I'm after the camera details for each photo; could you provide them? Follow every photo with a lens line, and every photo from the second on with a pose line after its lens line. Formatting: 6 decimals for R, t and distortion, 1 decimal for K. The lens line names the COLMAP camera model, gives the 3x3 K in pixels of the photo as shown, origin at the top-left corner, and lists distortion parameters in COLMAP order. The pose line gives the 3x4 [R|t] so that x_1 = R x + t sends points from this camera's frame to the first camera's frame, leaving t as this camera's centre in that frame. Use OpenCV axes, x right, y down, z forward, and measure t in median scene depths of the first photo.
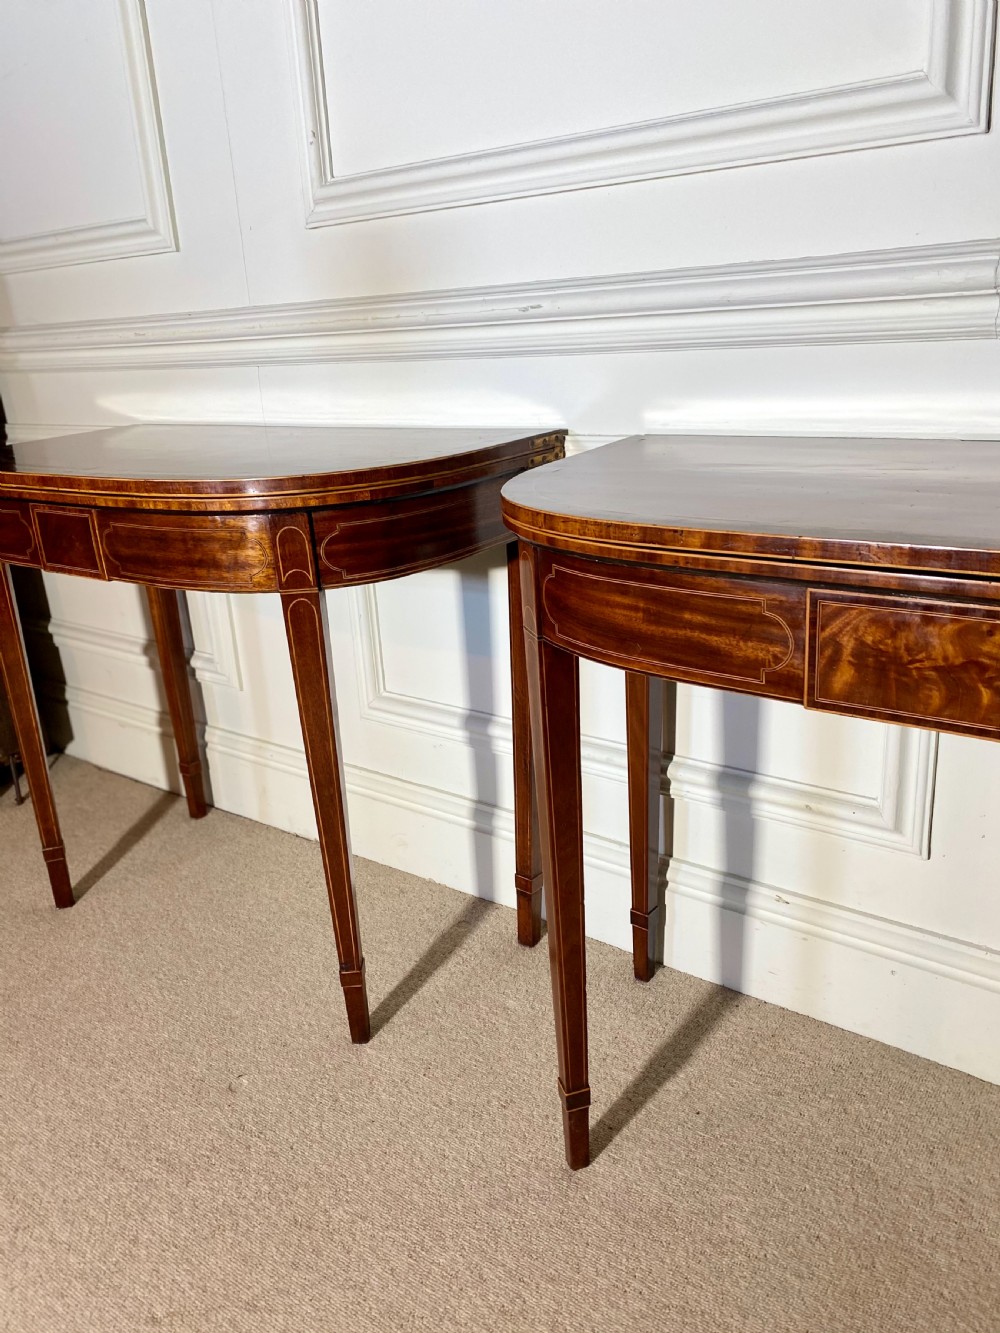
lens RADIAL K [[1028.3, 0, 492.1], [0, 1028.3, 654.3], [0, 0, 1]] dist [0.024386, -0.029419]
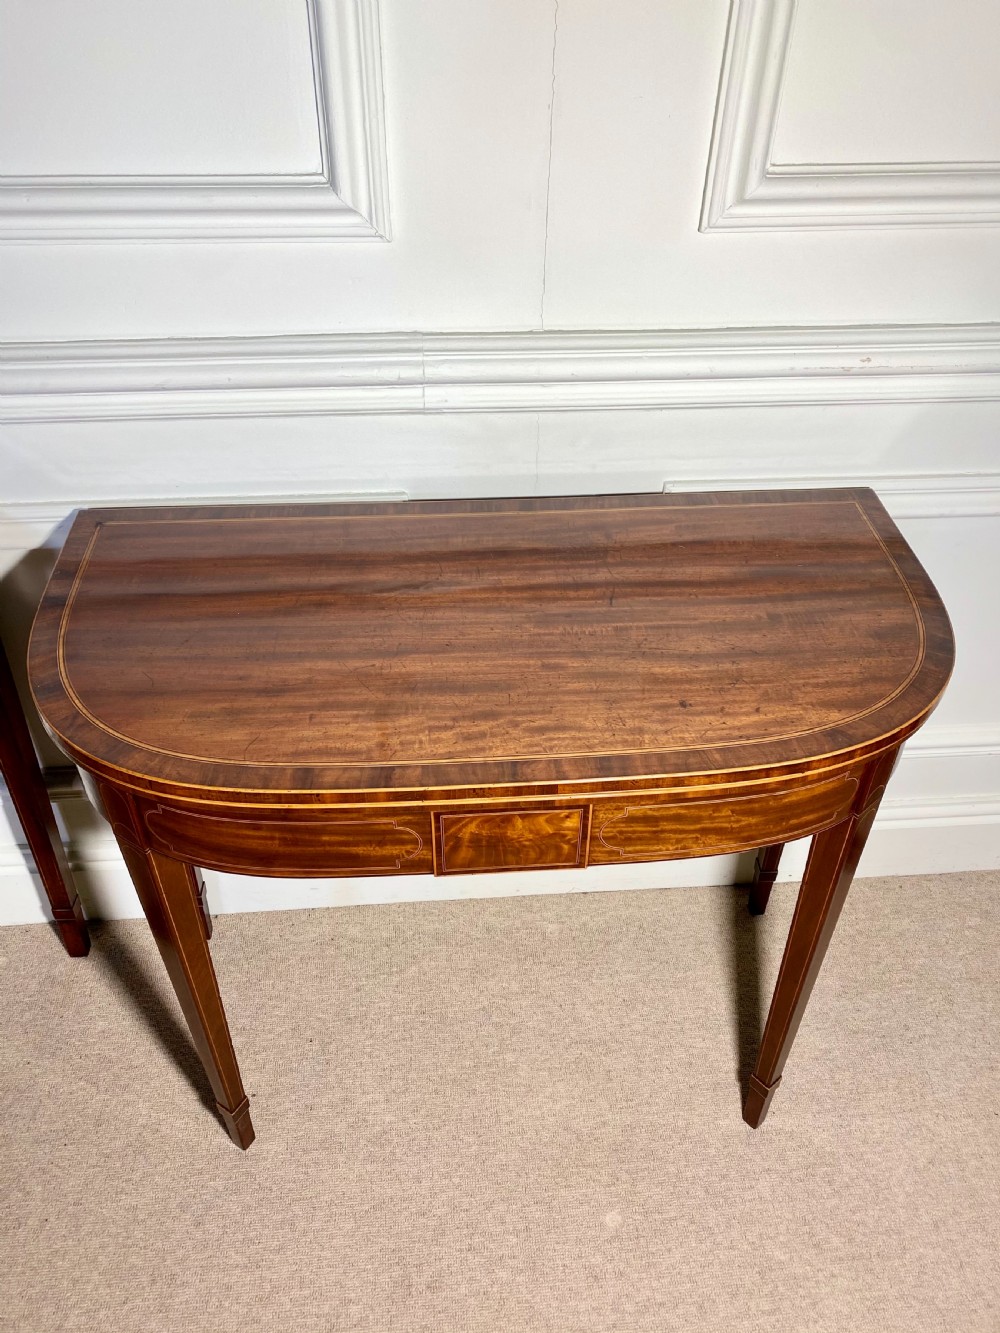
lens RADIAL K [[1028.3, 0, 493.8], [0, 1028.3, 654.6], [0, 0, 1]] dist [0.024386, -0.029419]
pose [[0.751616, -0.363323, 0.550518, -0.158150], [0.154598, 0.908410, 0.388447, -0.449960], [-0.641228, -0.206854, 0.738944, 0.056009]]
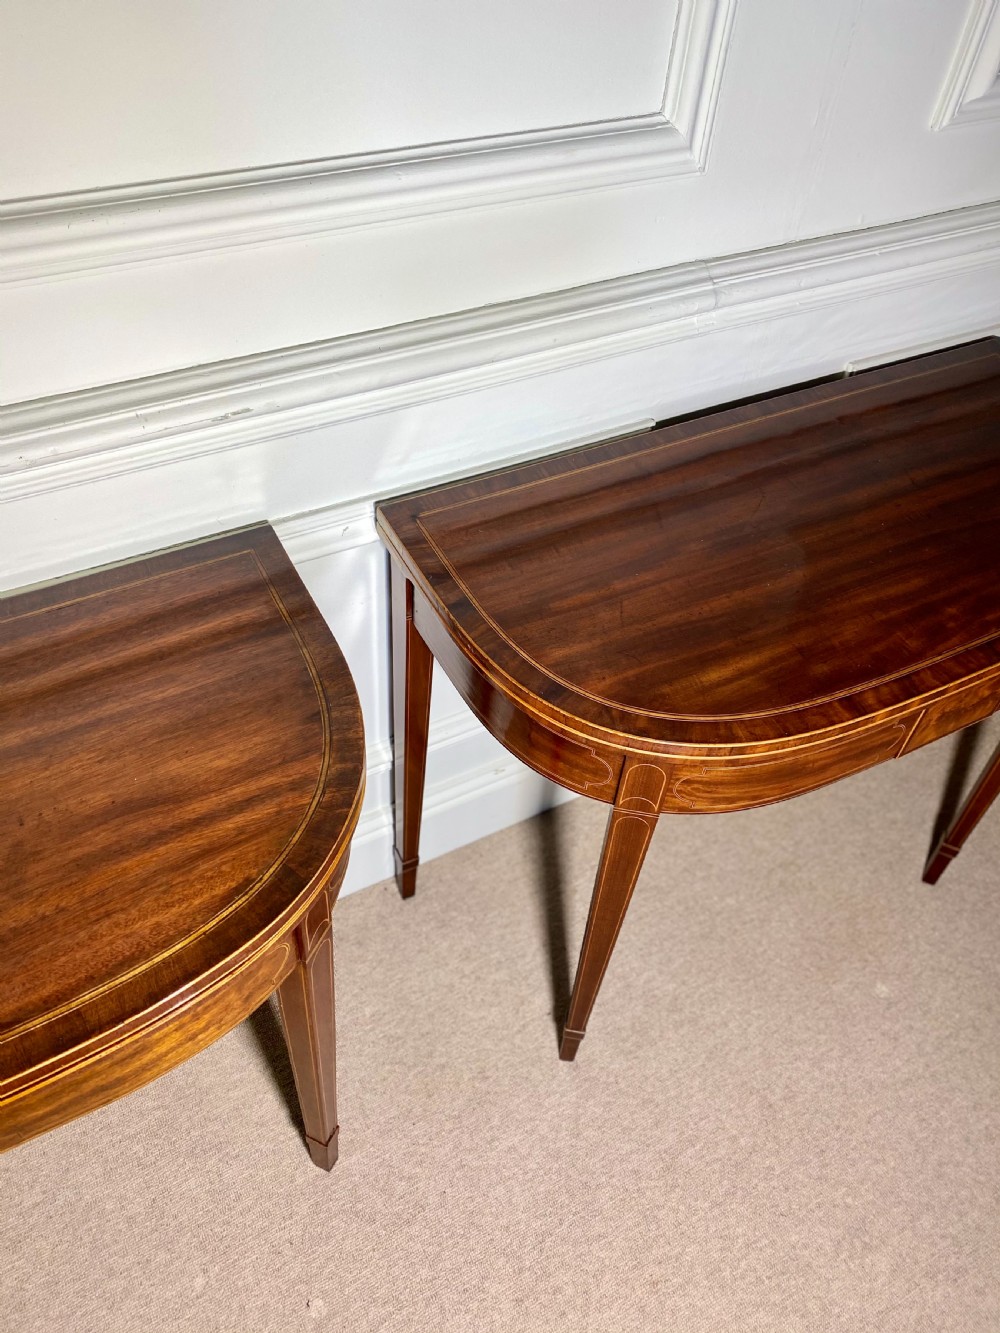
lens RADIAL K [[1028.3, 0, 495.3], [0, 1028.3, 659.9], [0, 0, 1]] dist [0.024386, -0.029419]
pose [[0.417833, -0.602192, 0.680280, -0.546020], [0.204728, 0.791925, 0.575275, -0.663948], [-0.885156, -0.101097, 0.454178, 0.574256]]
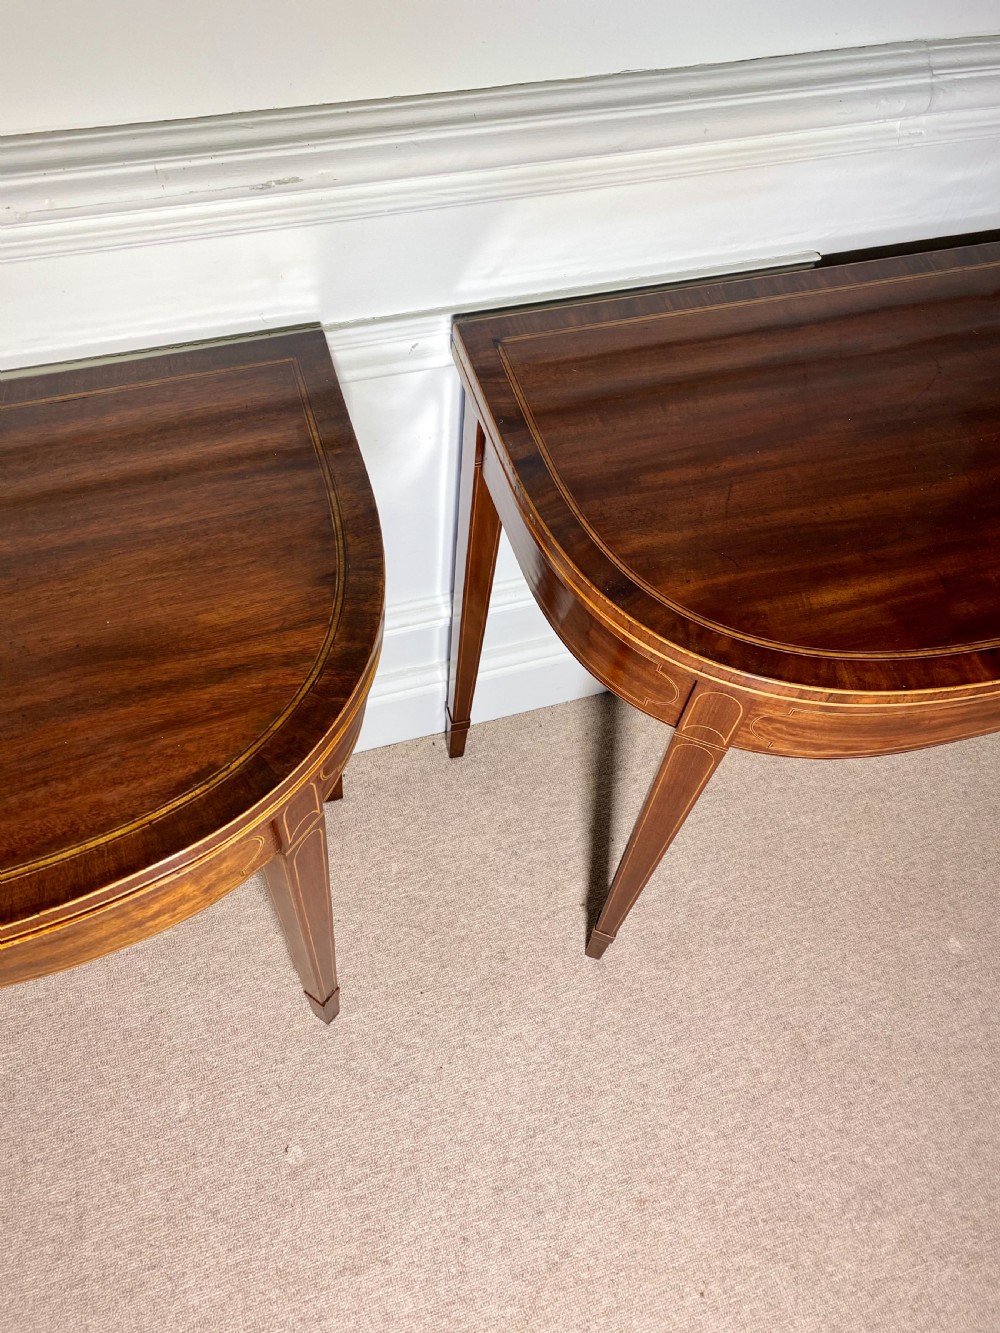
lens RADIAL K [[1028.3, 0, 494.1], [0, 1028.3, 659.2], [0, 0, 1]] dist [0.024386, -0.029419]
pose [[0.578399, -0.628635, 0.519878, -0.405402], [0.159803, 0.712265, 0.683477, -0.598365], [-0.799949, -0.312245, 0.512431, 0.613741]]
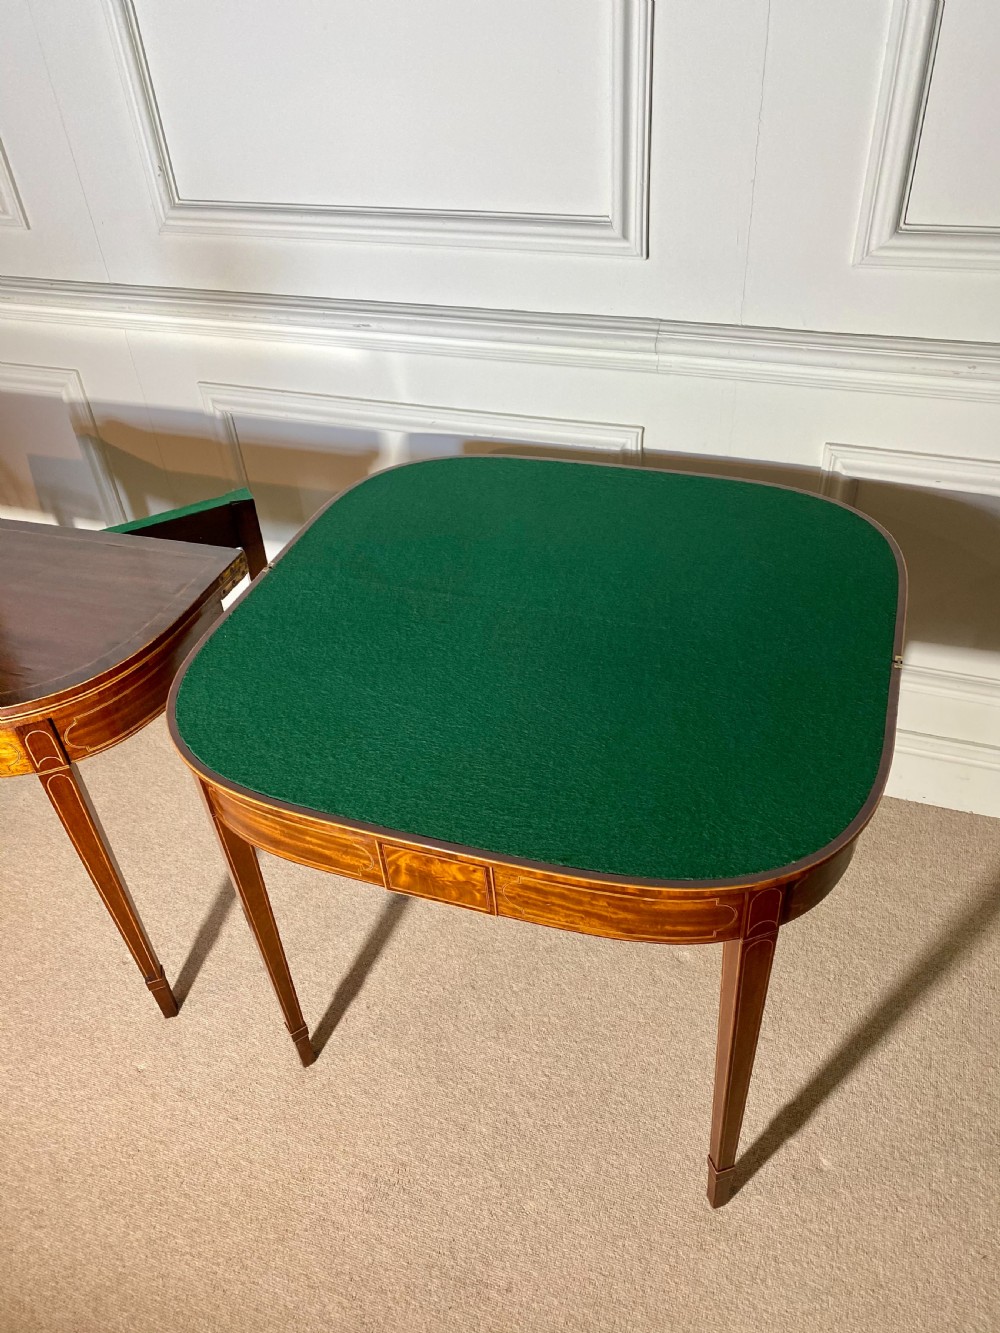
lens RADIAL K [[1028.3, 0, 483.3], [0, 1028.3, 669.2], [0, 0, 1]] dist [0.024386, -0.029419]
pose [[0.956129, -0.189374, 0.223507, 0.102542], [0.106338, 0.935282, 0.337550, -0.540238], [-0.272966, -0.298974, 0.914387, -0.282927]]
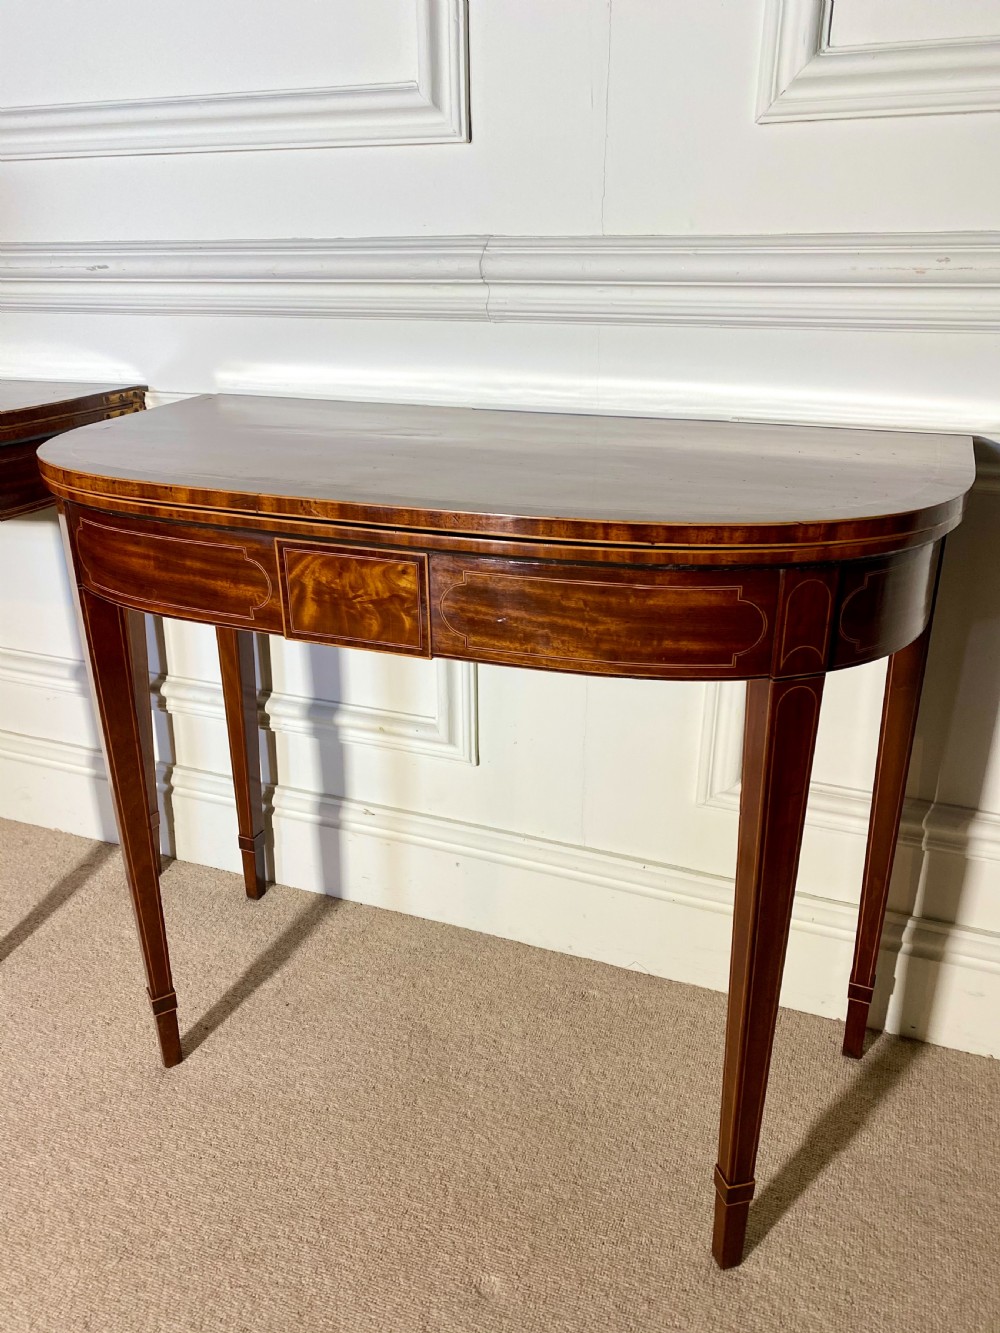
lens RADIAL K [[1028.3, 0, 492.5], [0, 1028.3, 661.3], [0, 0, 1]] dist [0.024386, -0.029419]
pose [[0.963717, -0.046312, 0.262879, 0.148186], [0.031554, 0.997694, 0.060088, 0.009587], [-0.265056, -0.049613, 0.962956, -0.140035]]
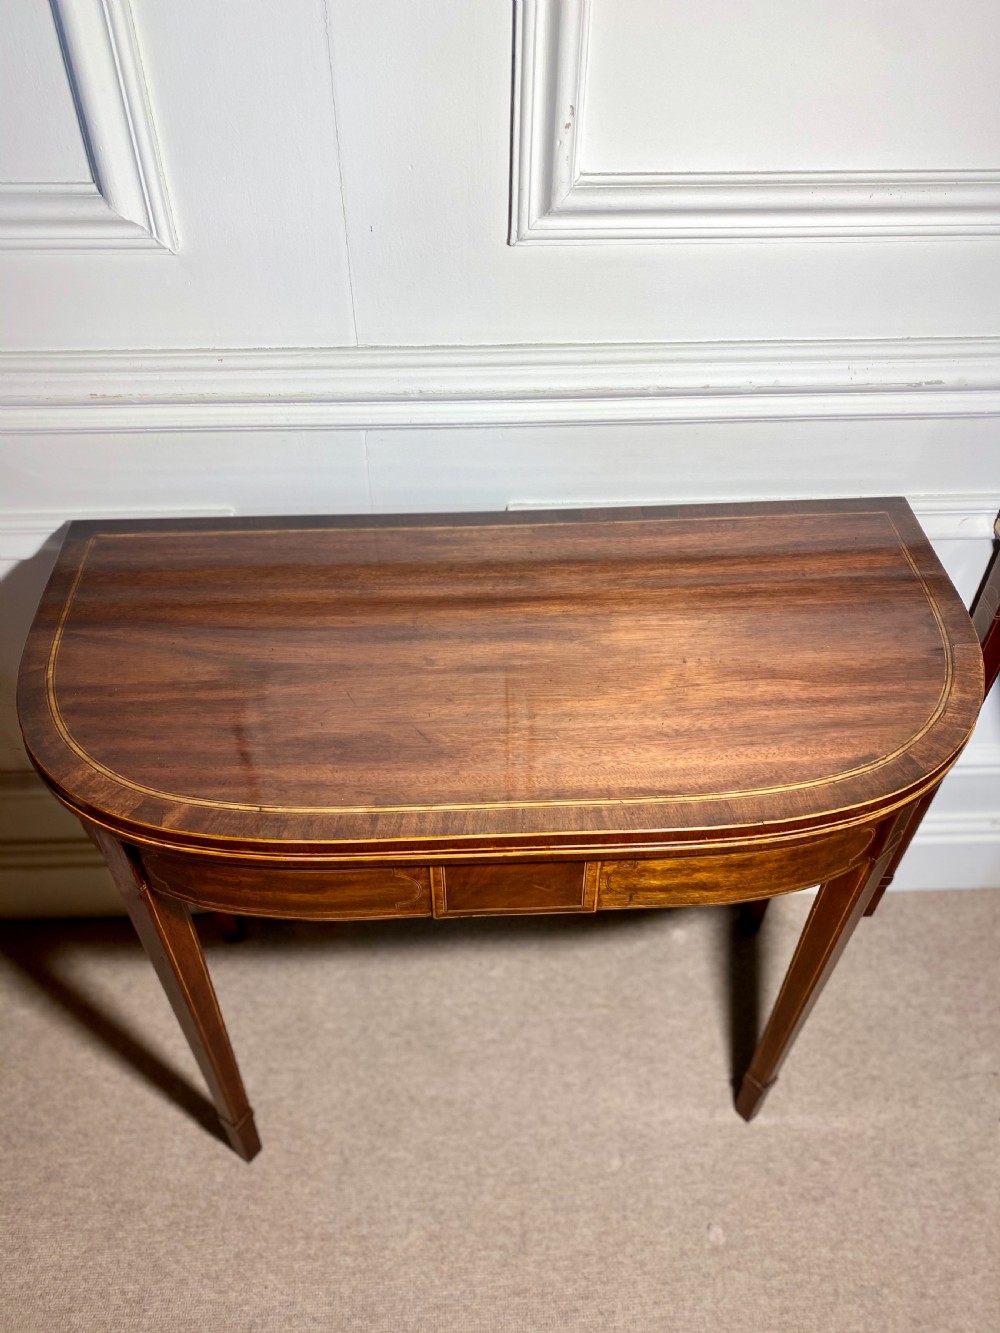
lens RADIAL K [[1028.3, 0, 492.3], [0, 1028.3, 661.0], [0, 0, 1]] dist [0.024386, -0.029419]
pose [[0.775371, -0.380684, 0.503865, -0.829099], [0.152750, 0.887244, 0.435277, -0.632680], [-0.612754, -0.260536, 0.746092, 0.630963]]
